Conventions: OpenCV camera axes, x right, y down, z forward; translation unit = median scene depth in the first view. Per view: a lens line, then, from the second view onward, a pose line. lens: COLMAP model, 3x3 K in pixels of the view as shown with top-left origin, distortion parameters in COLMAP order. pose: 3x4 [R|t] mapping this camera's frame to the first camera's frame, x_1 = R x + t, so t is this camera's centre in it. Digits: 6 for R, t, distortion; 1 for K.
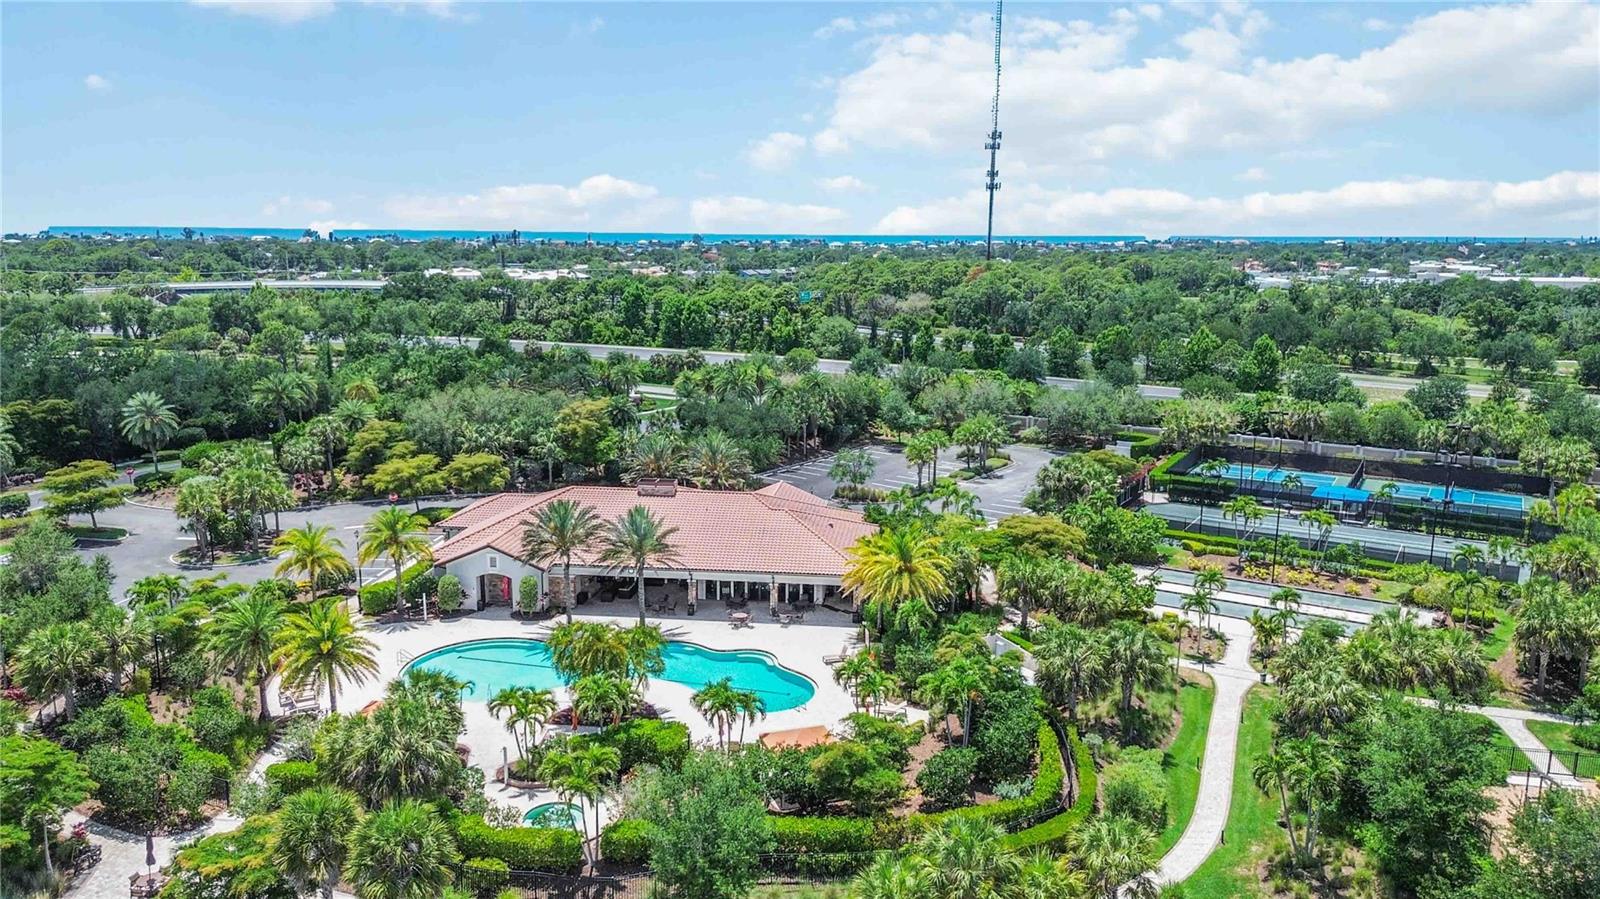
lens RADIAL K [[1133.3, 0, 800.3], [0, 1133.3, 446.6], [0, 0, 1]] dist [0.048464, -0.036096]
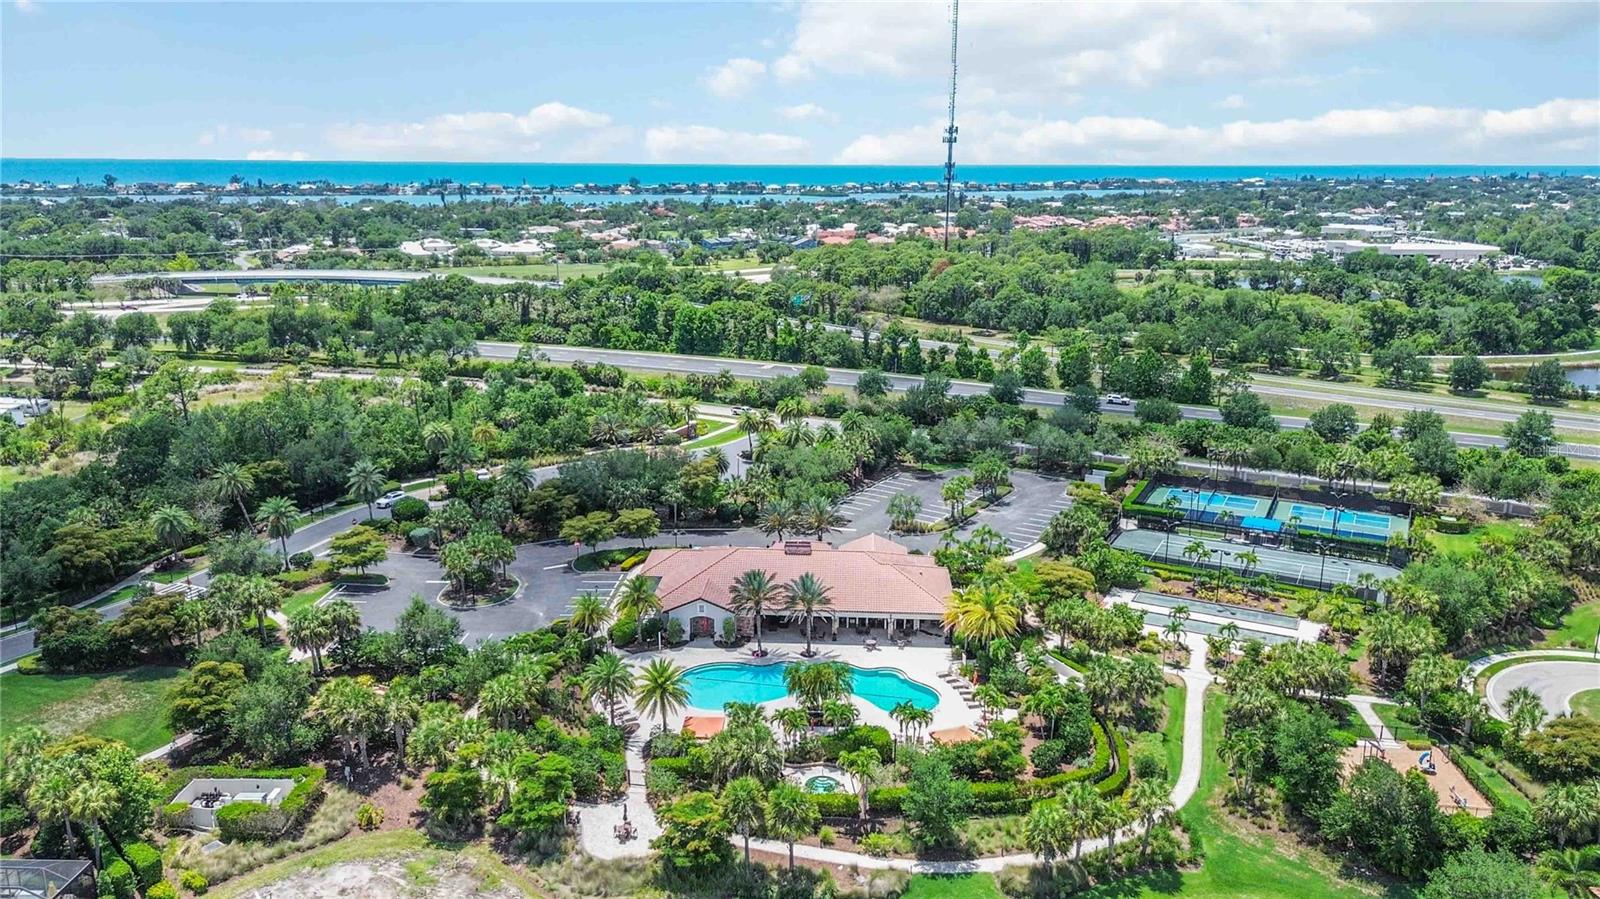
lens RADIAL K [[1133.3, 0, 803.9], [0, 1133.3, 441.4], [0, 0, 1]] dist [0.048464, -0.036096]
pose [[0.997830, -0.016192, 0.063815, -0.232557], [0.012763, 0.998471, 0.053782, -0.196122], [-0.064588, -0.052851, 0.996511, -0.469216]]
